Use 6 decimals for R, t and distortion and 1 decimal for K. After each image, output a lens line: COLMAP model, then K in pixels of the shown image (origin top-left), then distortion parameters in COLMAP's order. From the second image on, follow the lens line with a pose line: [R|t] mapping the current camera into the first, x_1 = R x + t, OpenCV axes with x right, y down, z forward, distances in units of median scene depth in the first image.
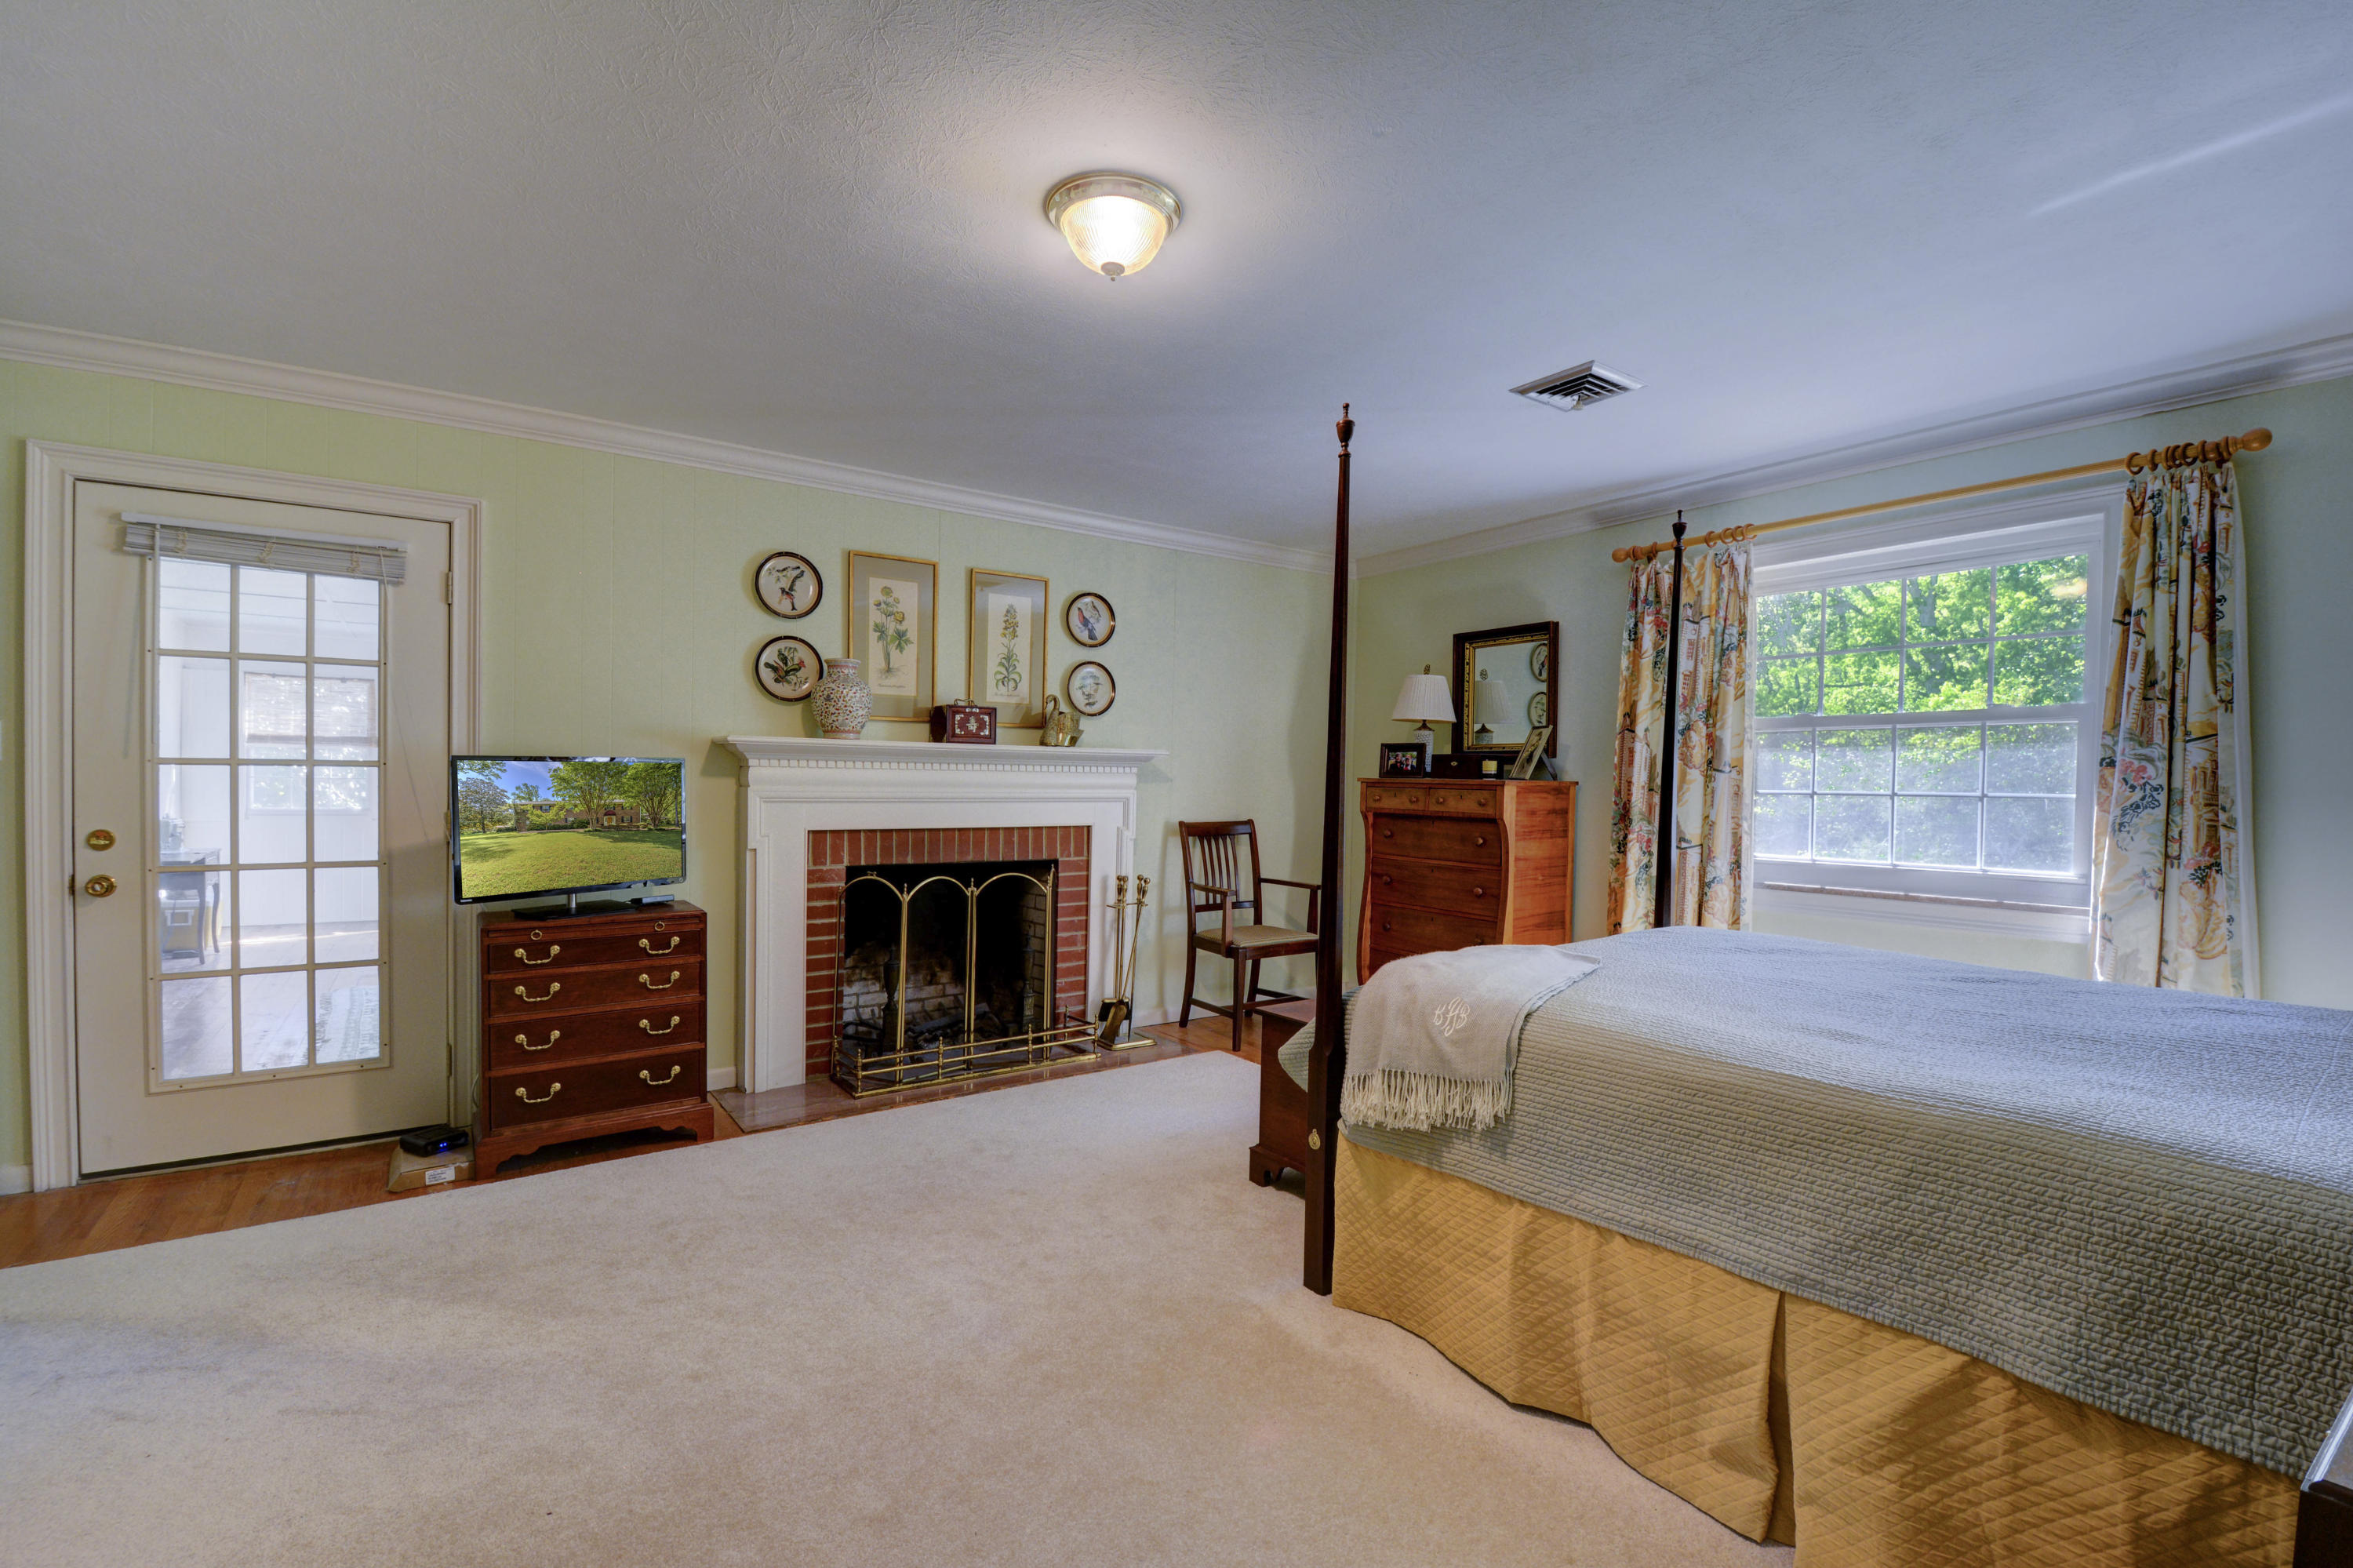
lens RADIAL K [[1071.9, 0, 1159.4], [0, 1071.9, 805.1], [0, 0, 1]] dist [-0.001922, -0.001367]
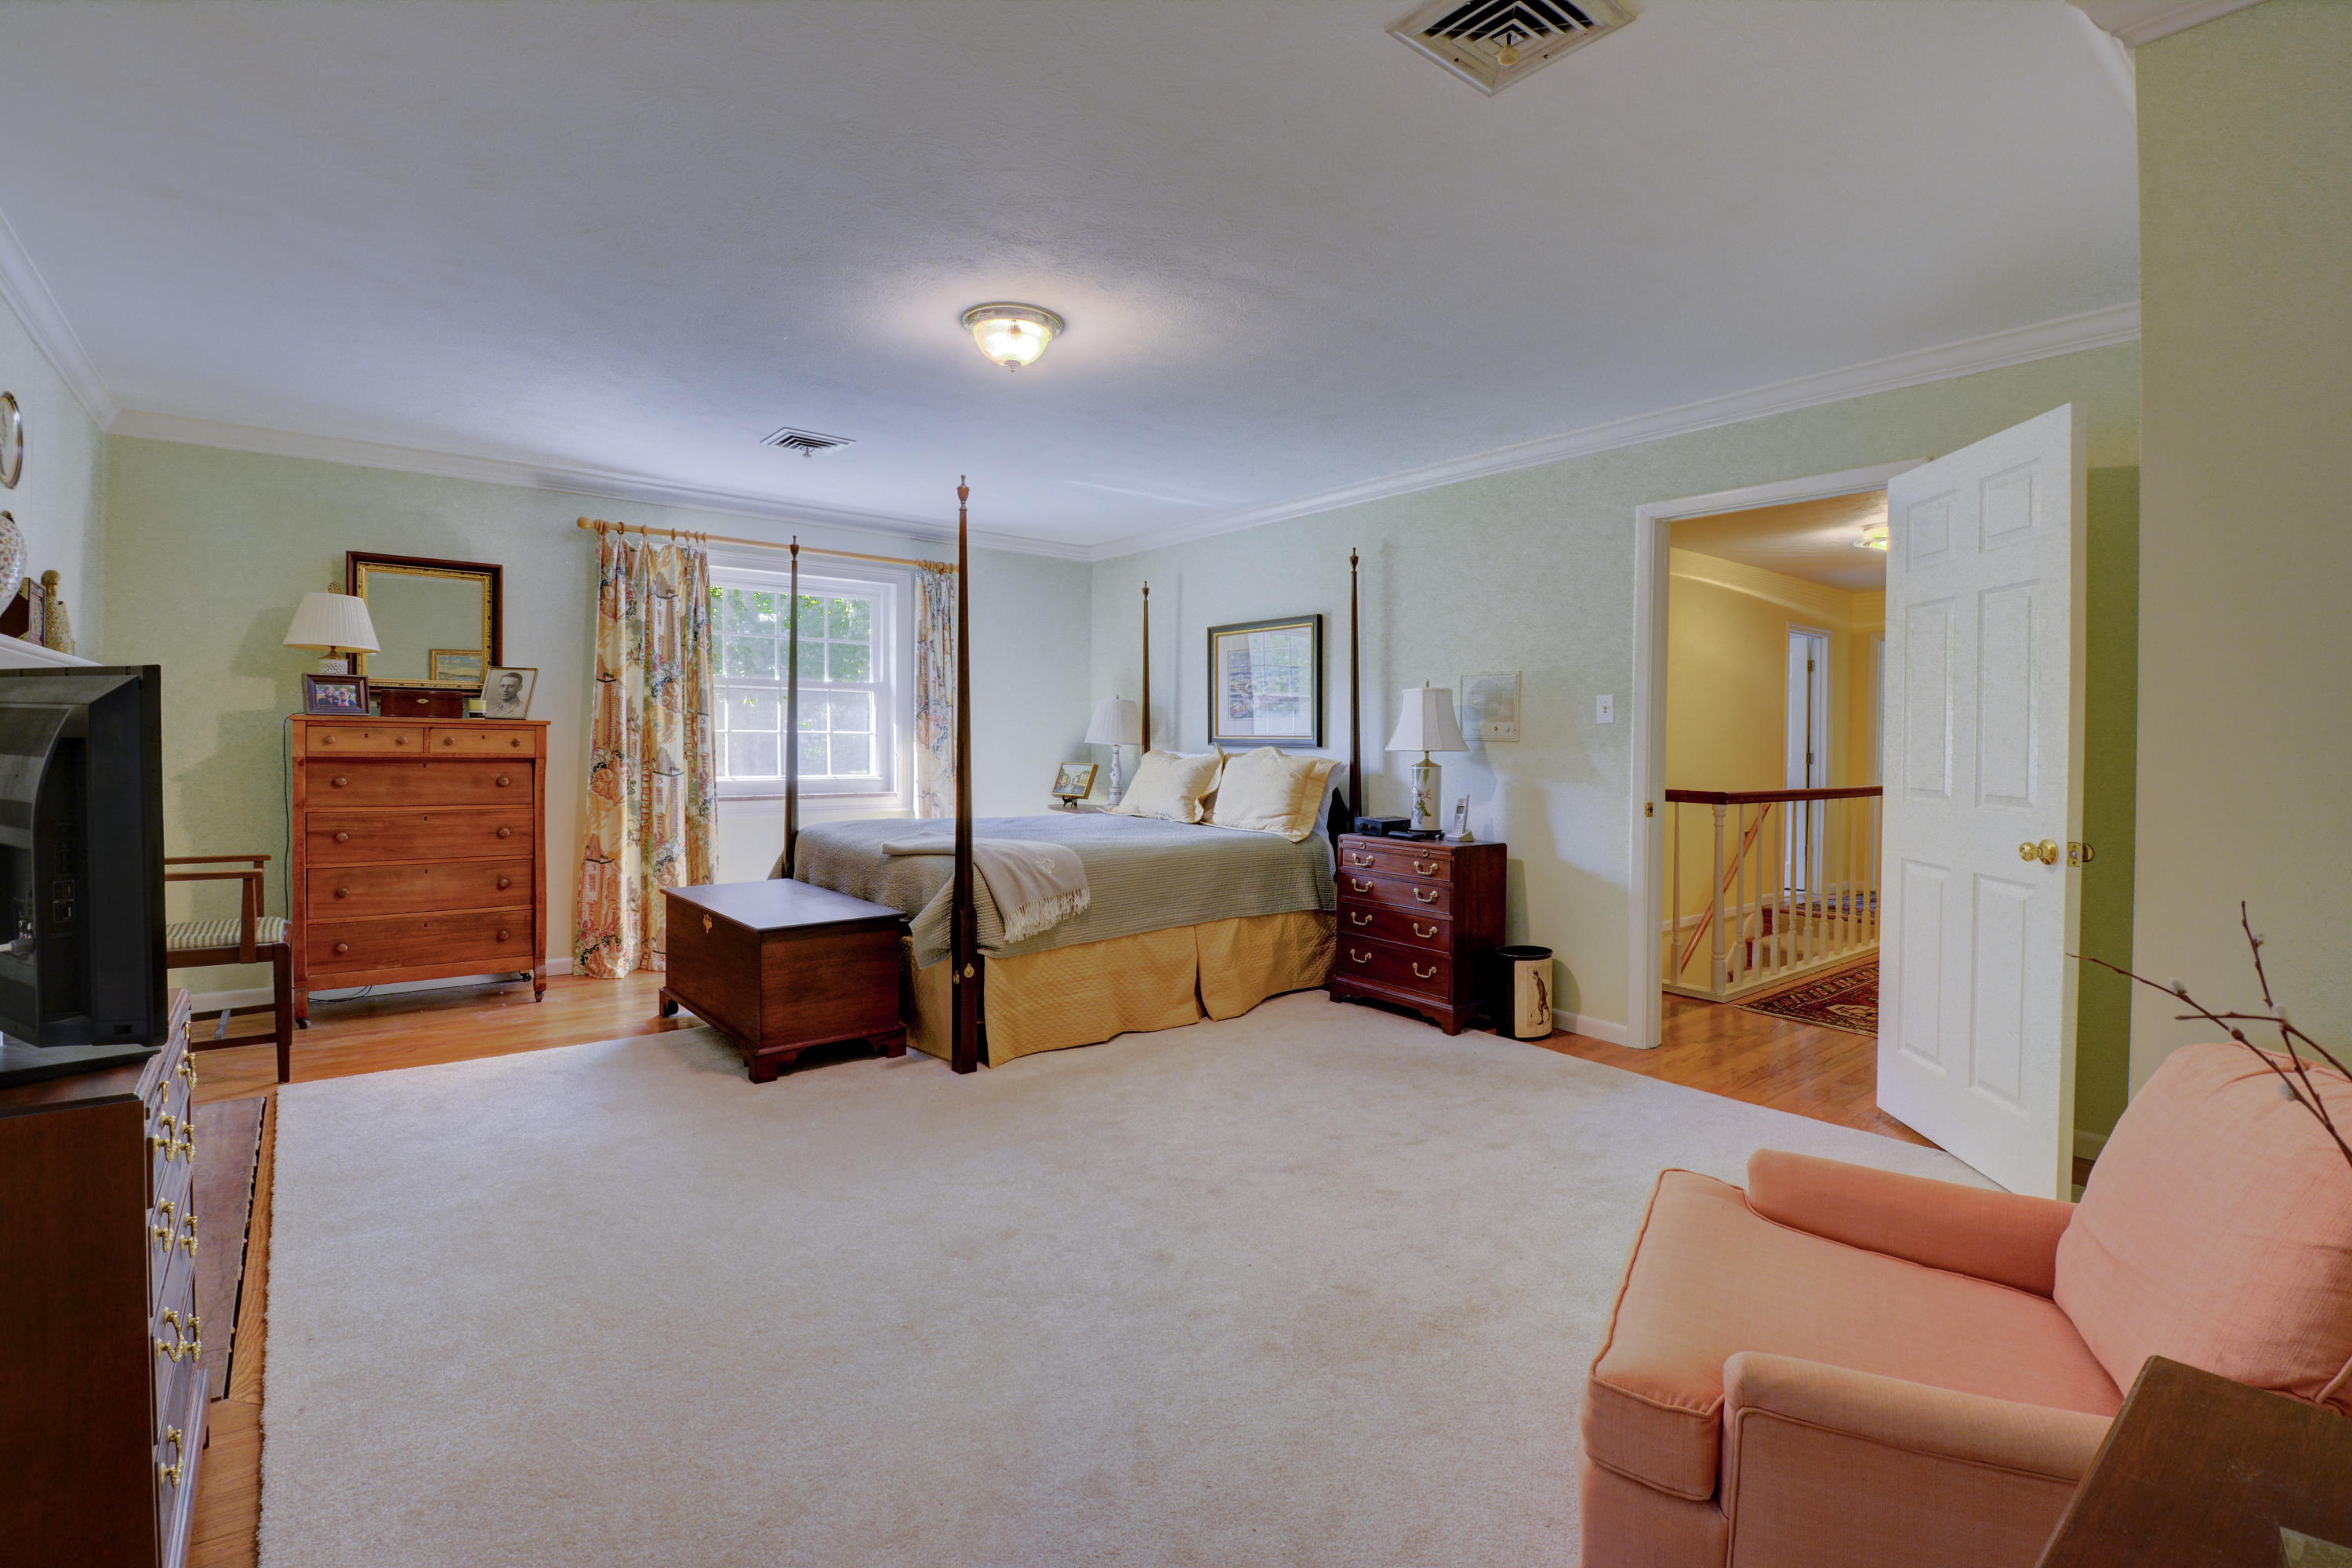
lens RADIAL K [[1071.4, 0, 1174.3], [0, 1071.4, 762.9], [0, 0, 1]] dist [-0.001922, -0.001367]
pose [[-0.069036, -0.033268, 0.997059, -0.899827], [0.009396, 0.999378, 0.033995, -0.014583], [-0.997570, 0.011715, -0.068681, 0.548089]]
